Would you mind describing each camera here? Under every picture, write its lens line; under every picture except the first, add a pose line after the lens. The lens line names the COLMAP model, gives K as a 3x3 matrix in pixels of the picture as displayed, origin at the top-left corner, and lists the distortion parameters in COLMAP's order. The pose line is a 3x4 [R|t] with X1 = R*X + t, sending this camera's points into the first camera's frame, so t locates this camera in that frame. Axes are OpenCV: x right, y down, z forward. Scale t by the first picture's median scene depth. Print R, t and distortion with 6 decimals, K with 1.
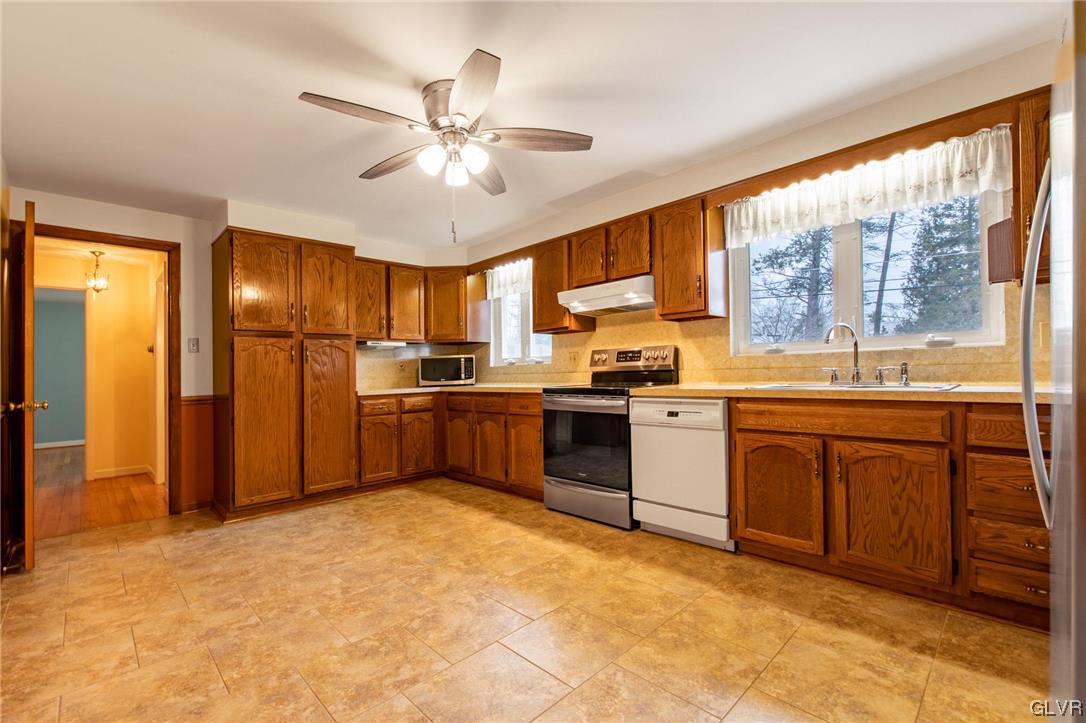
lens RADIAL K [[464.7, 0, 540.8], [0, 464.7, 368.1], [0, 0, 1]] dist [0.002428, 0.000029]
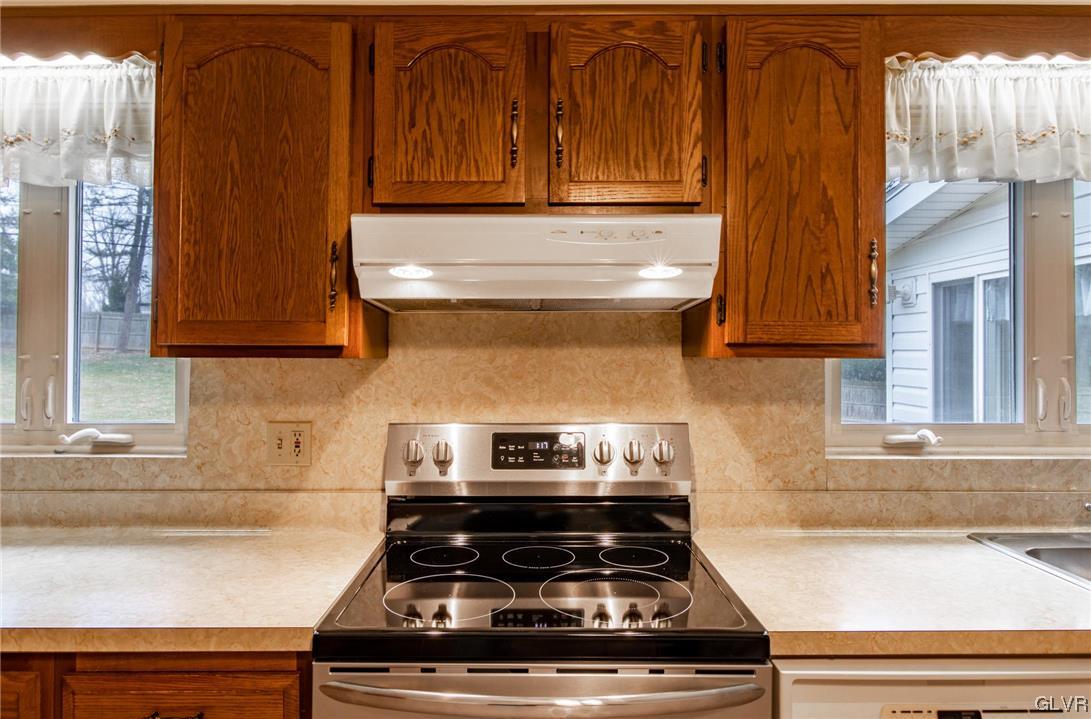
lens RADIAL K [[677.4, 0, 539.7], [0, 677.4, 345.3], [0, 0, 1]] dist [0.001494, -0.000028]
pose [[0.701226, 0.038311, 0.711909, -0.190643], [-0.023642, 0.999255, -0.030488, -0.109740], [-0.712547, 0.004548, 0.701609, 0.878592]]
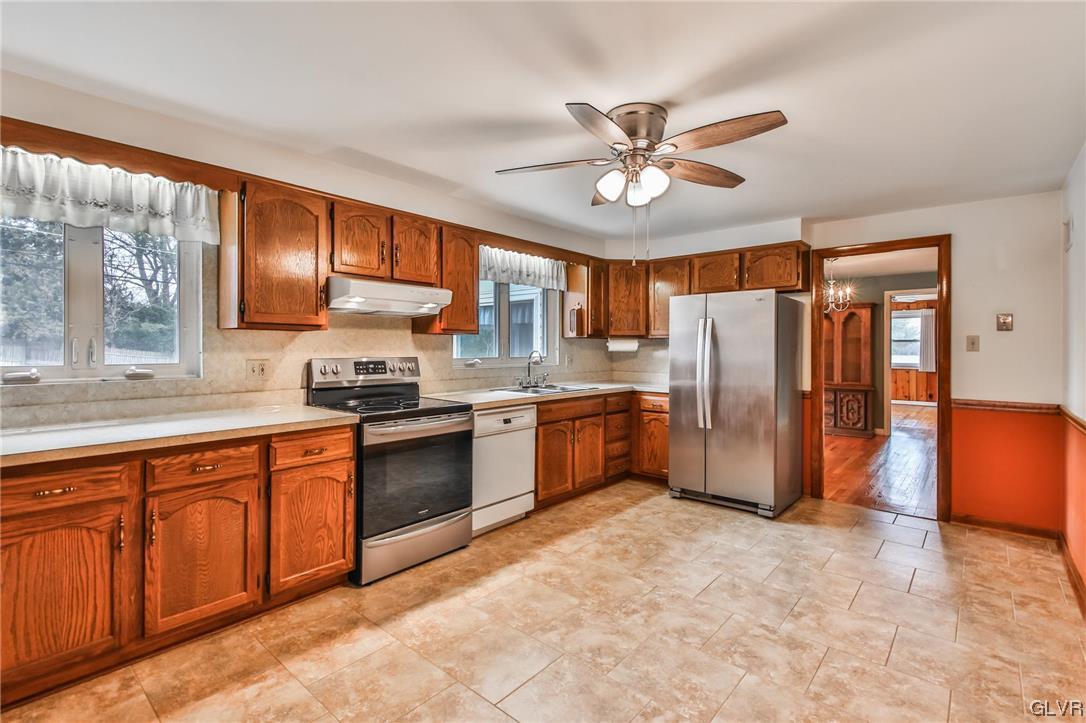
lens RADIAL K [[497.1, 0, 529.8], [0, 497.1, 356.5], [0, 0, 1]] dist [0.009500, -0.000641]
pose [[-0.056464, 0.007350, 0.998378, -0.955960], [-0.007347, 0.999943, -0.007778, -0.053676], [-0.998378, -0.007774, -0.056407, 0.998482]]
